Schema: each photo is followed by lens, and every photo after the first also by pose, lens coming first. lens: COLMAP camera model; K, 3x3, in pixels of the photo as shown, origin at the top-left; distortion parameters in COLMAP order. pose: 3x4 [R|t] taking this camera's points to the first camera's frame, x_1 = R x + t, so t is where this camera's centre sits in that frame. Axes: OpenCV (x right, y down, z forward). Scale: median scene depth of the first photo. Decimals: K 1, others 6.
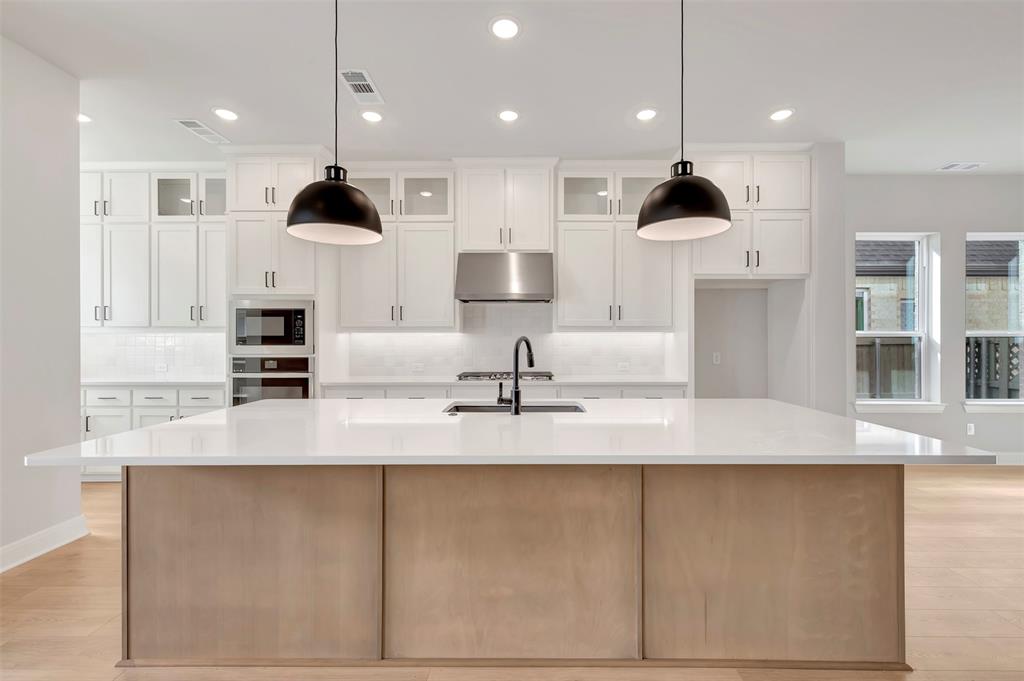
lens RADIAL K [[438.2, 0, 526.8], [0, 438.2, 340.9], [0, 0, 1]] dist [-0.001889, -0.000368]
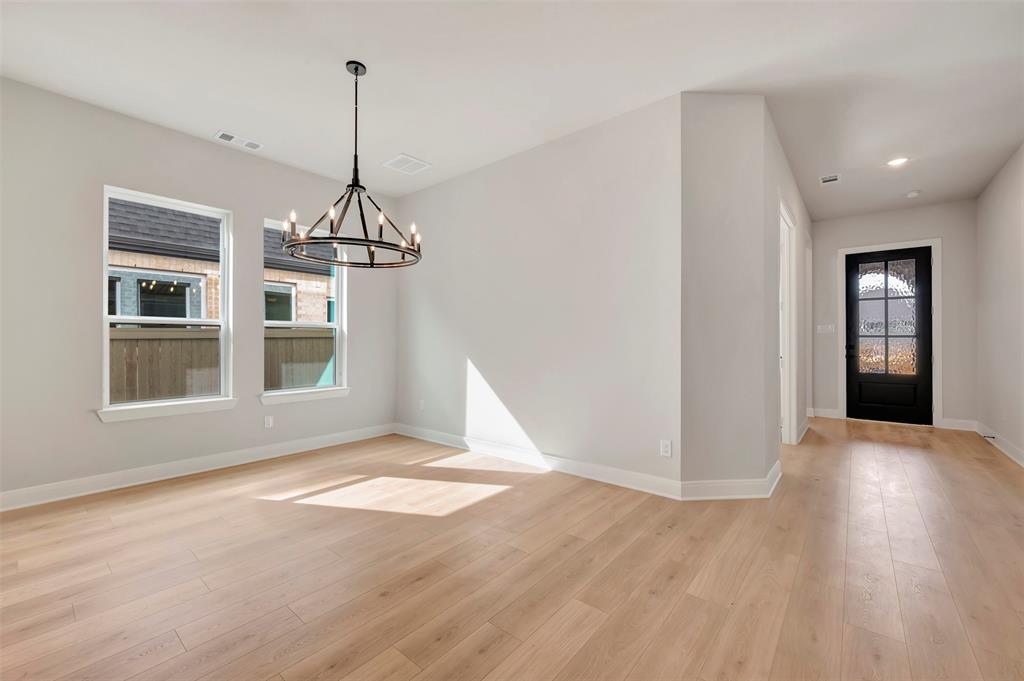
lens RADIAL K [[411.7, 0, 515.6], [0, 411.7, 343.3], [0, 0, 1]] dist [-0.000698, -0.000219]
pose [[0.643186, -0.003922, 0.765700, 0.672788], [0.000342, 0.999988, 0.004835, 0.023464], [-0.765710, -0.002848, 0.643179, -0.009008]]
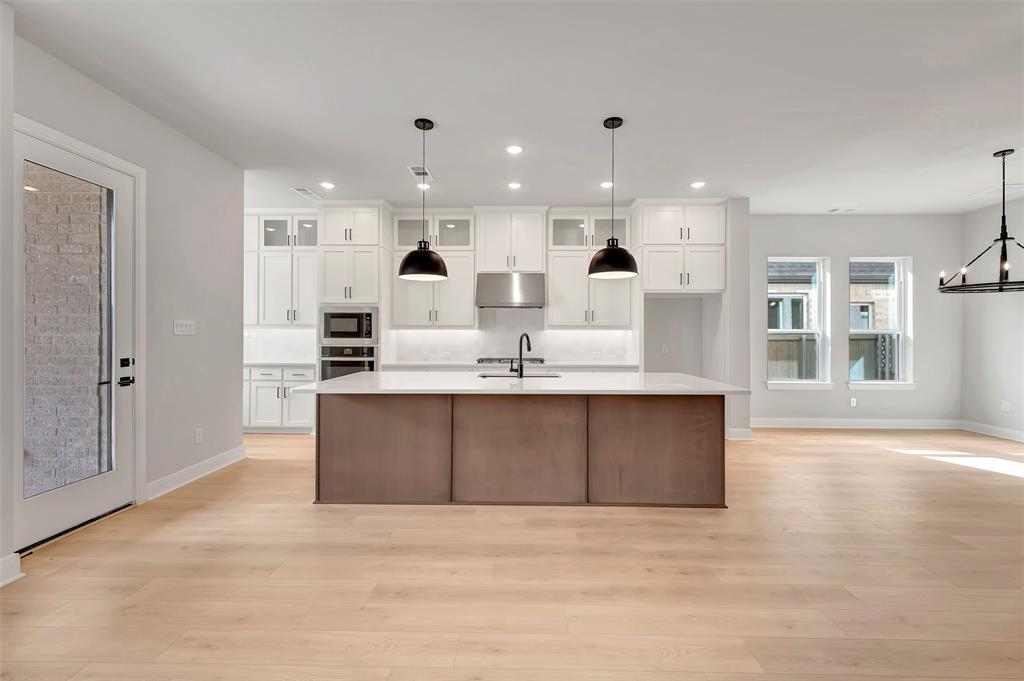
lens RADIAL K [[418.4, 0, 507.3], [0, 418.4, 335.3], [0, 0, 1]] dist [-0.000237, -0.000006]
pose [[0.999182, 0.003696, -0.040279, -0.005385], [-0.003728, 0.999993, -0.000716, -0.000234], [0.040276, 0.000866, 0.999188, -0.343461]]
